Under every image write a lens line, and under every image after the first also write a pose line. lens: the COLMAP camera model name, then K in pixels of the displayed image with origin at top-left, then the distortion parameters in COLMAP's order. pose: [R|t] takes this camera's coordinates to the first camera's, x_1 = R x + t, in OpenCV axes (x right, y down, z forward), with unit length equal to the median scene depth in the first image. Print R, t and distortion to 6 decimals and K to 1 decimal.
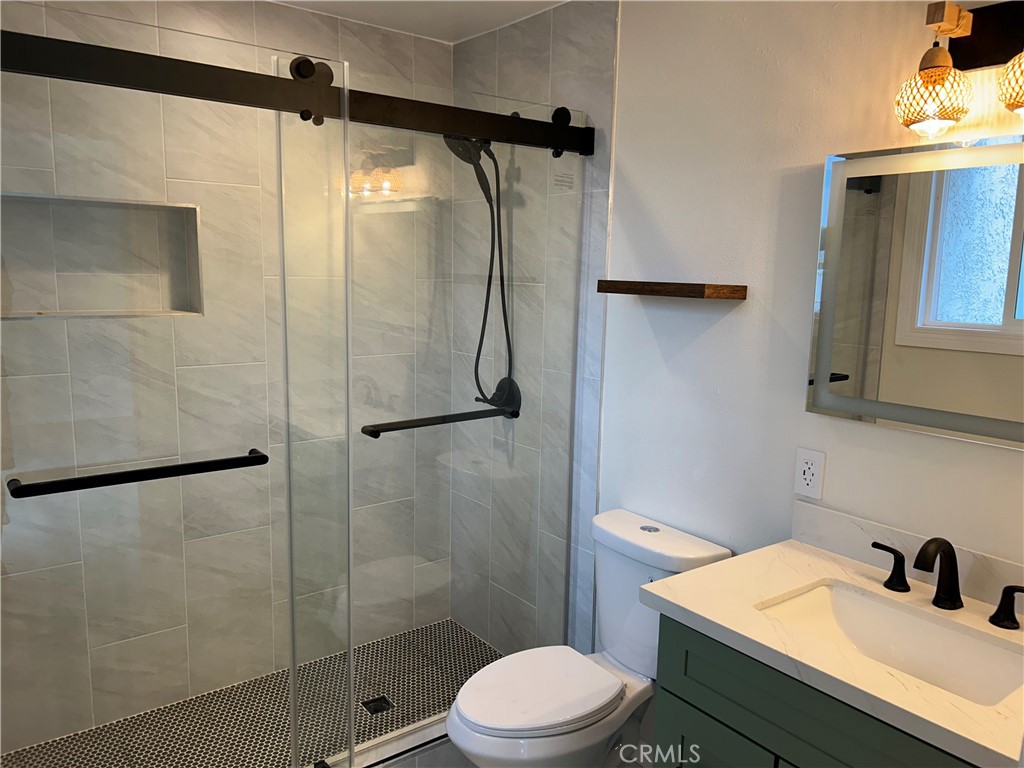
lens RADIAL K [[777.6, 0, 510.3], [0, 777.6, 386.6], [0, 0, 1]] dist [0.021770, 0.003302]
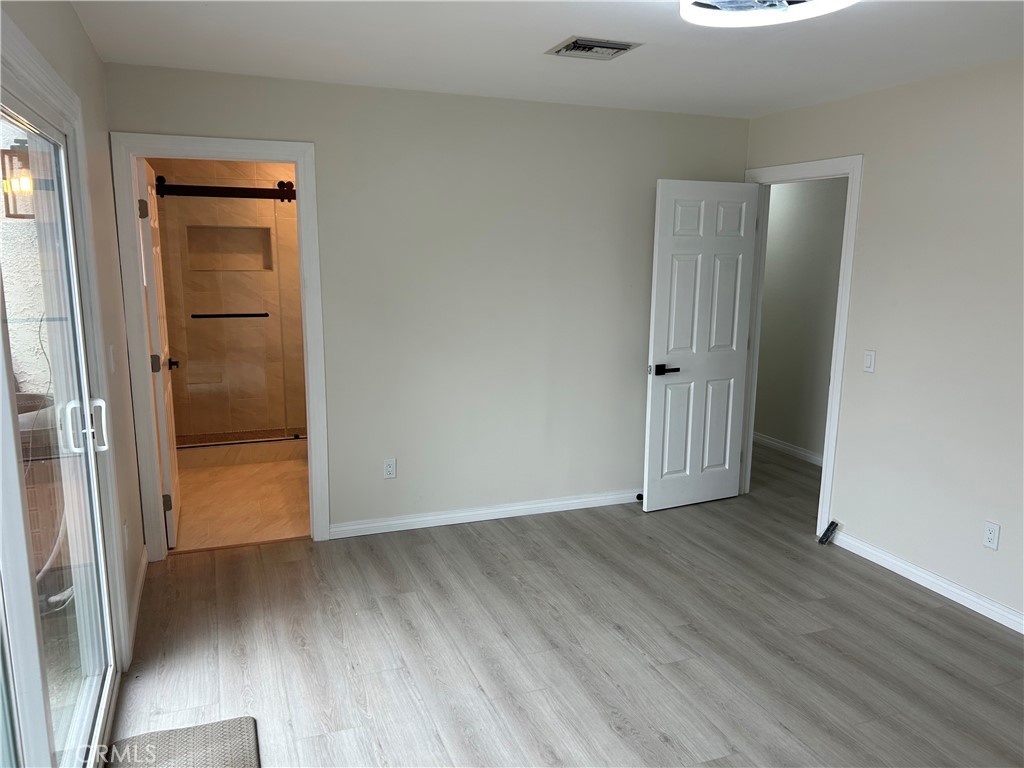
lens RADIAL K [[777.6, 0, 513.6], [0, 777.6, 383.9], [0, 0, 1]] dist [0.021770, 0.003302]
pose [[0.963361, 0.036543, -0.265707, 1.045243], [-0.031950, 0.999256, 0.021590, 0.195076], [0.266298, -0.012310, 0.963812, -1.227454]]
